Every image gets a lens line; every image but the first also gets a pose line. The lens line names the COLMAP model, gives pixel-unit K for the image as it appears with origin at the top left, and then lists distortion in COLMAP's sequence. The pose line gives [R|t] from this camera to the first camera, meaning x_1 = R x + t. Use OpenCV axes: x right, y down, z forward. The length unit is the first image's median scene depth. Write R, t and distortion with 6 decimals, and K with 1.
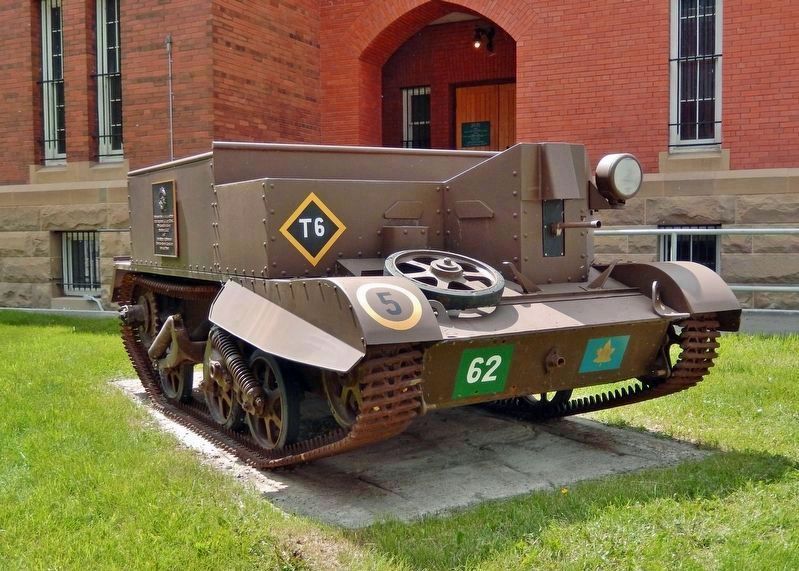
lens RADIAL K [[922.1, 0, 399.5], [0, 922.1, 285.5], [0, 0, 1]] dist [-0.008348, -0.028870]
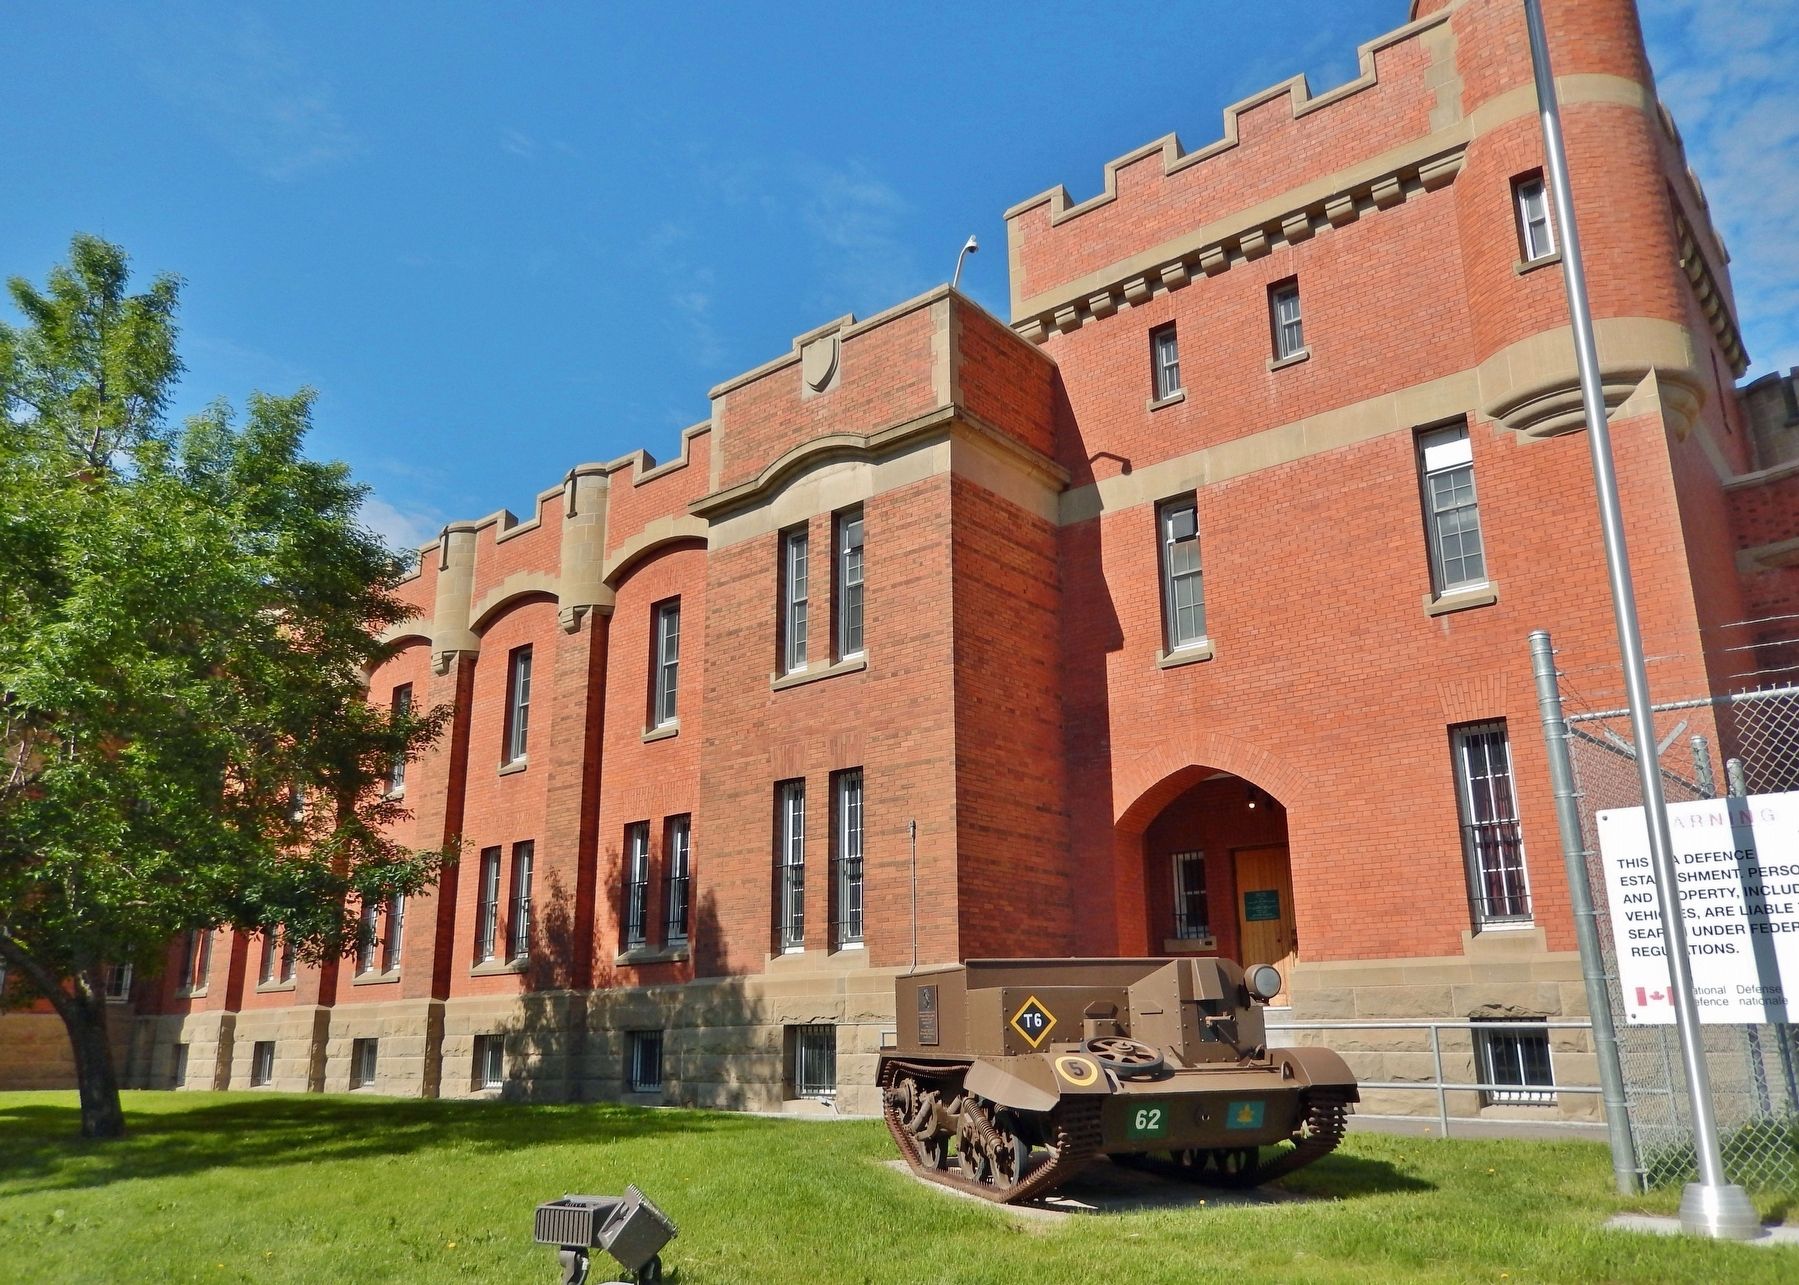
lens RADIAL K [[1341.2, 0, 906.4], [0, 1341.2, 701.9], [0, 0, 1]] dist [0.050089, -0.000164]
pose [[0.973802, -0.057580, -0.219988, 0.064430], [-0.008881, 0.957043, -0.289809, 0.022830], [0.227226, 0.284170, 0.931459, -0.364472]]
